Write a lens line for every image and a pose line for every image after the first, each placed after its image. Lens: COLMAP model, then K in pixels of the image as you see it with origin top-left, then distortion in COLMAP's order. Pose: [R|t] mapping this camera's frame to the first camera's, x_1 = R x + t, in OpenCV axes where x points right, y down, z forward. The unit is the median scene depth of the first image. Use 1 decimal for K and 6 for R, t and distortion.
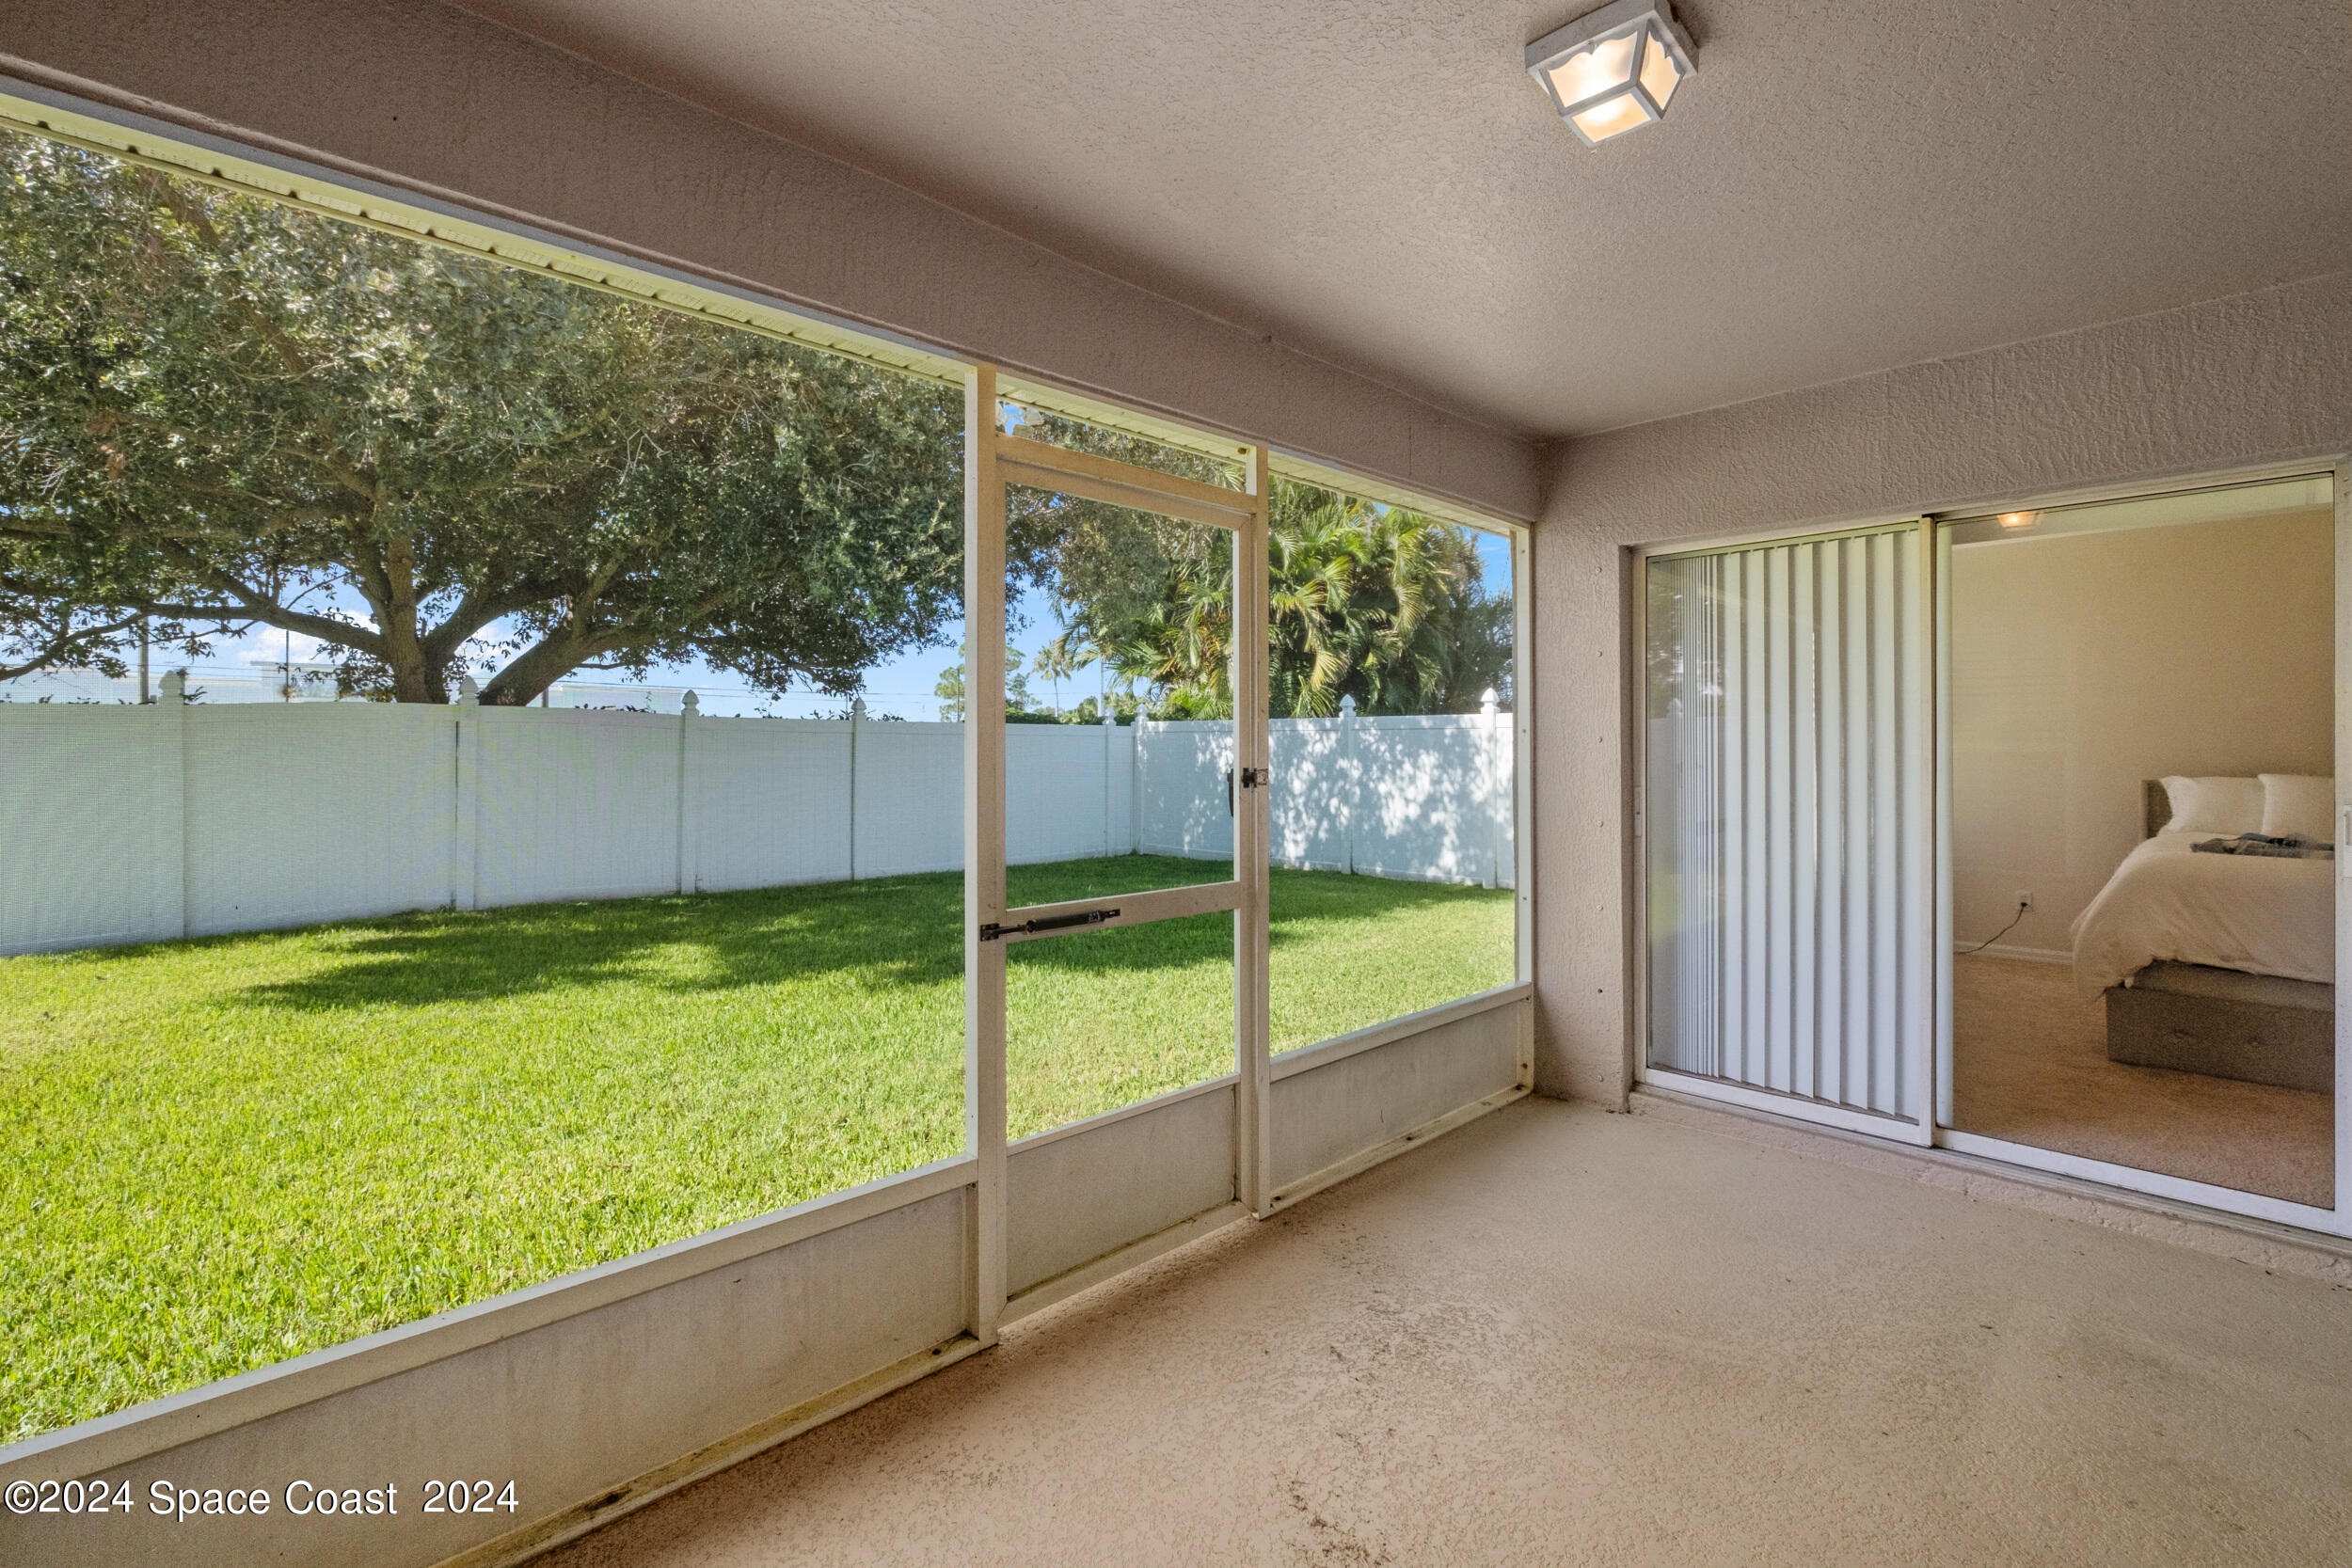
lens RADIAL K [[1015.4, 0, 1152.8], [0, 1015.4, 755.6], [0, 0, 1]] dist [-0.002100, 0.000203]
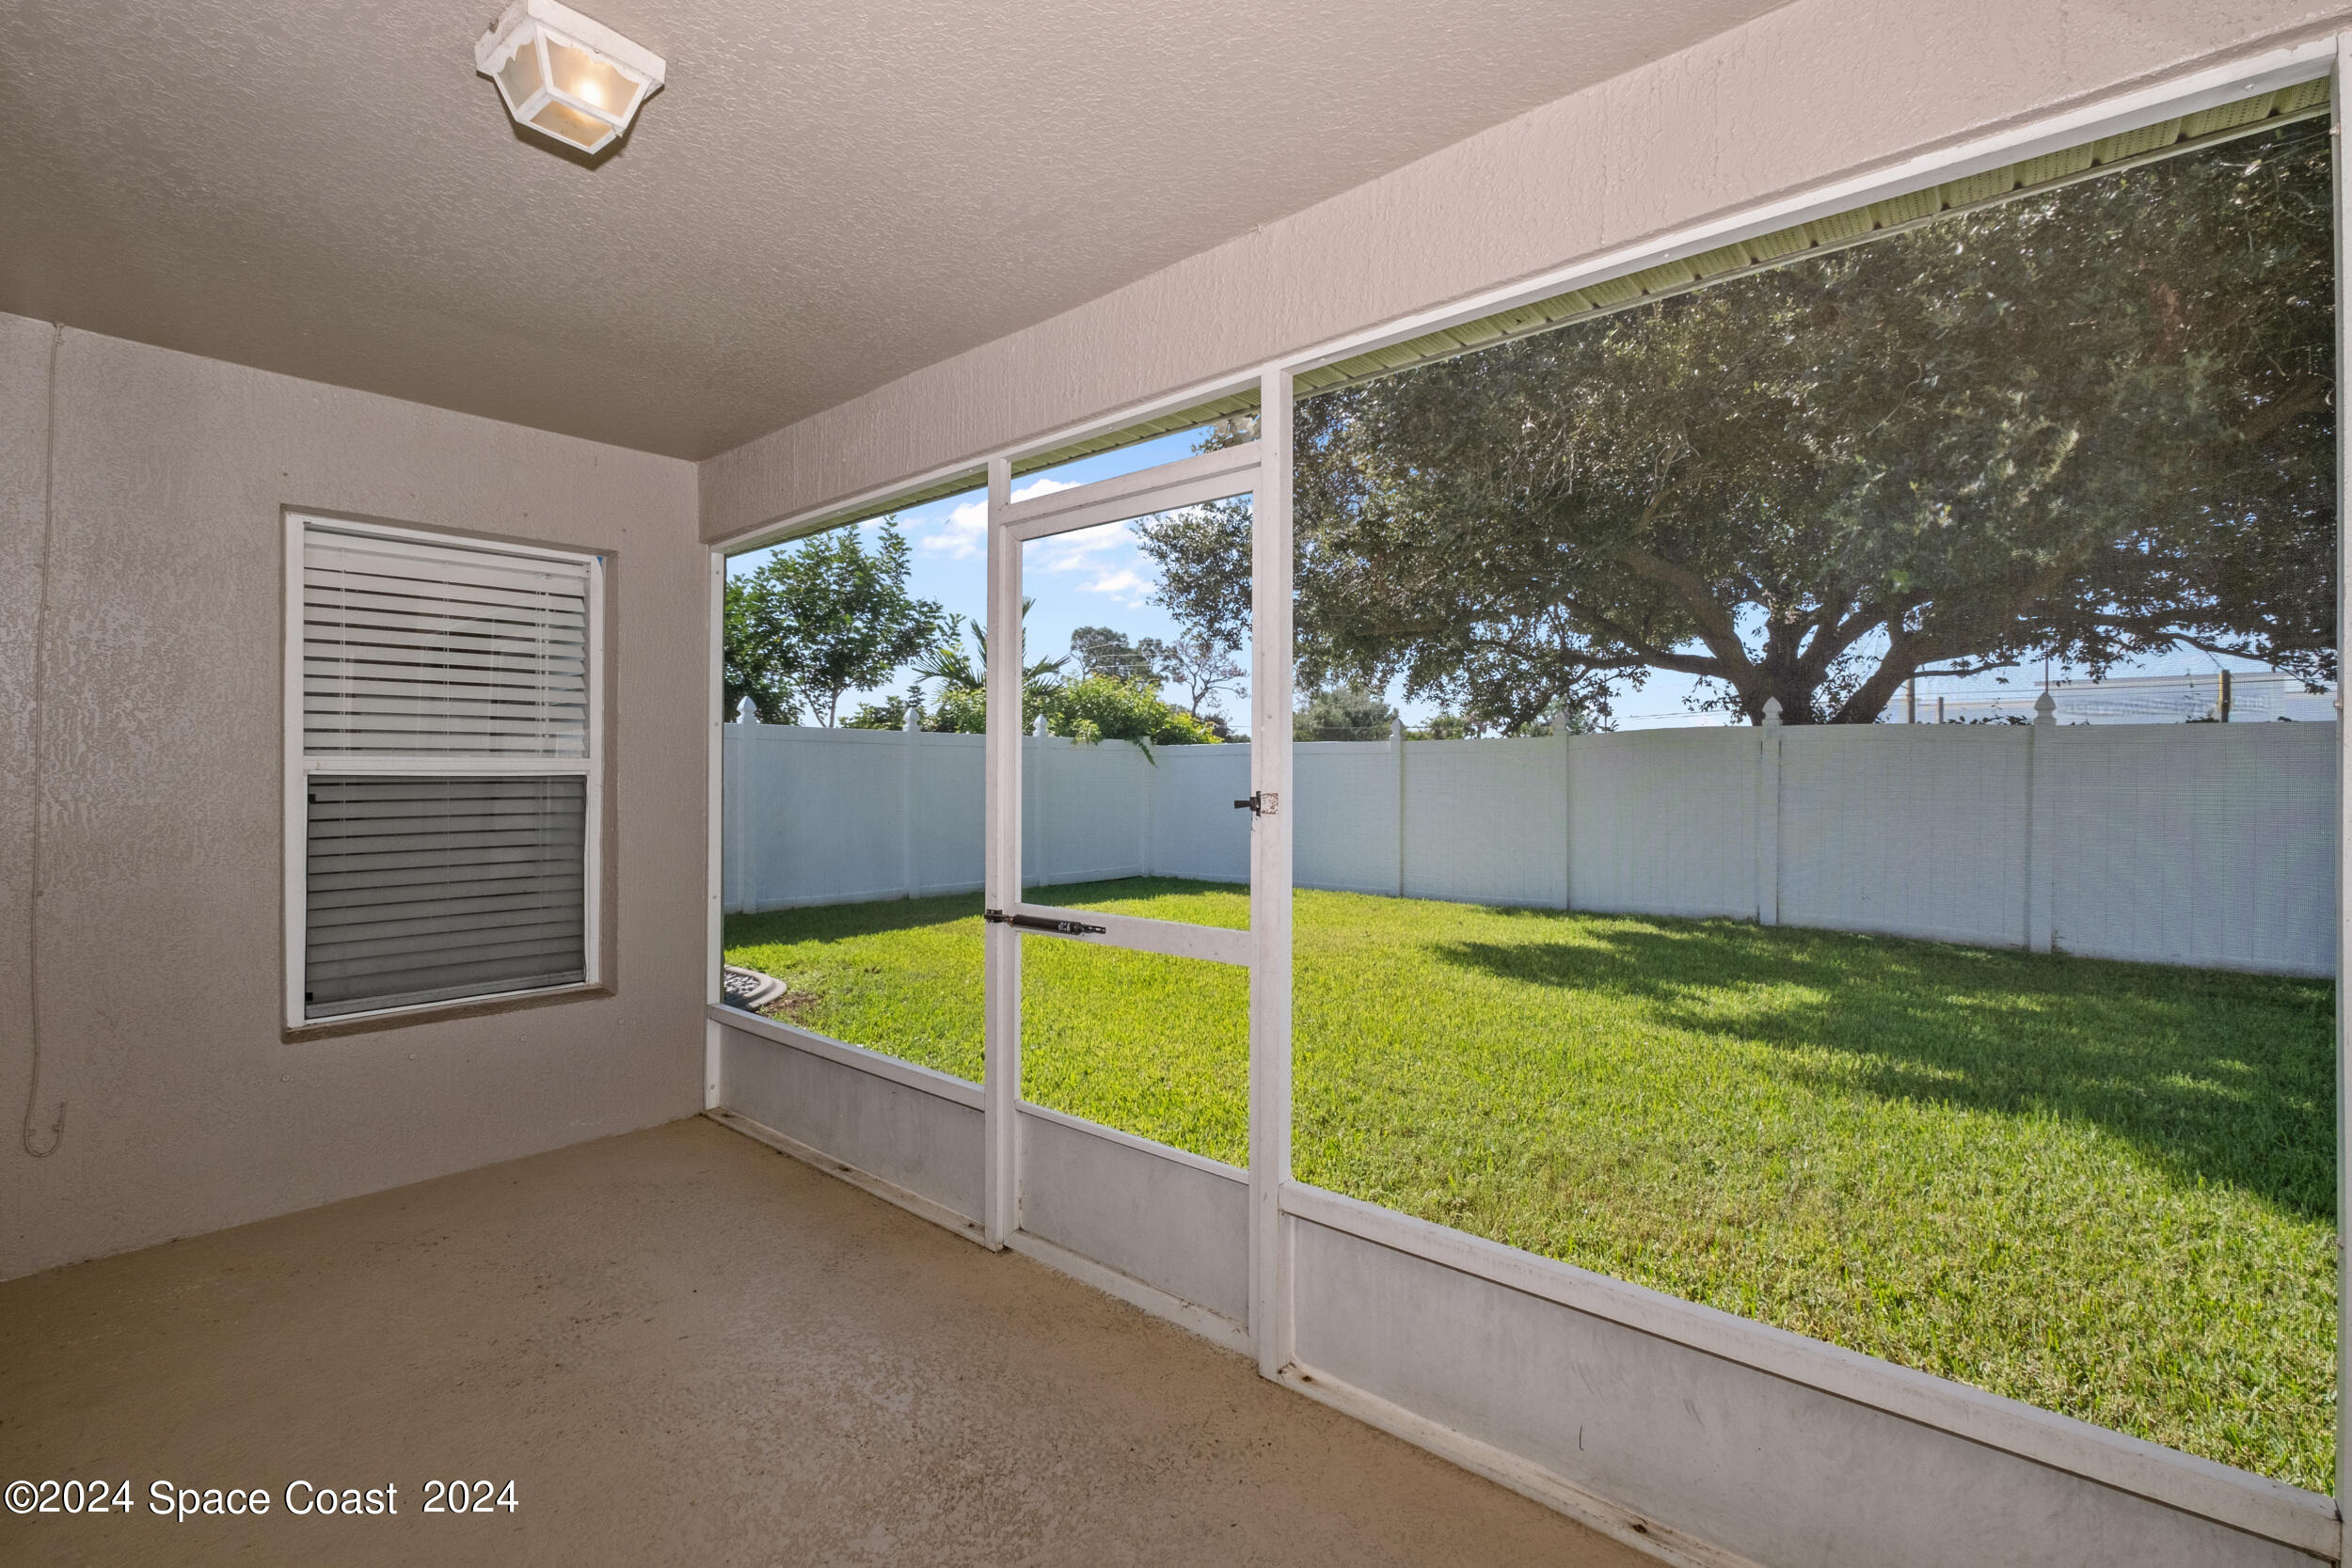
lens RADIAL K [[1030.4, 0, 1171.1], [0, 1030.4, 772.8], [0, 0, 1]] dist [-0.000292, 0.000019]
pose [[0.129840, 0.003721, -0.991528, 0.280568], [-0.006947, 0.999972, 0.002843, -0.001516], [0.991511, 0.006519, 0.129862, 0.265092]]
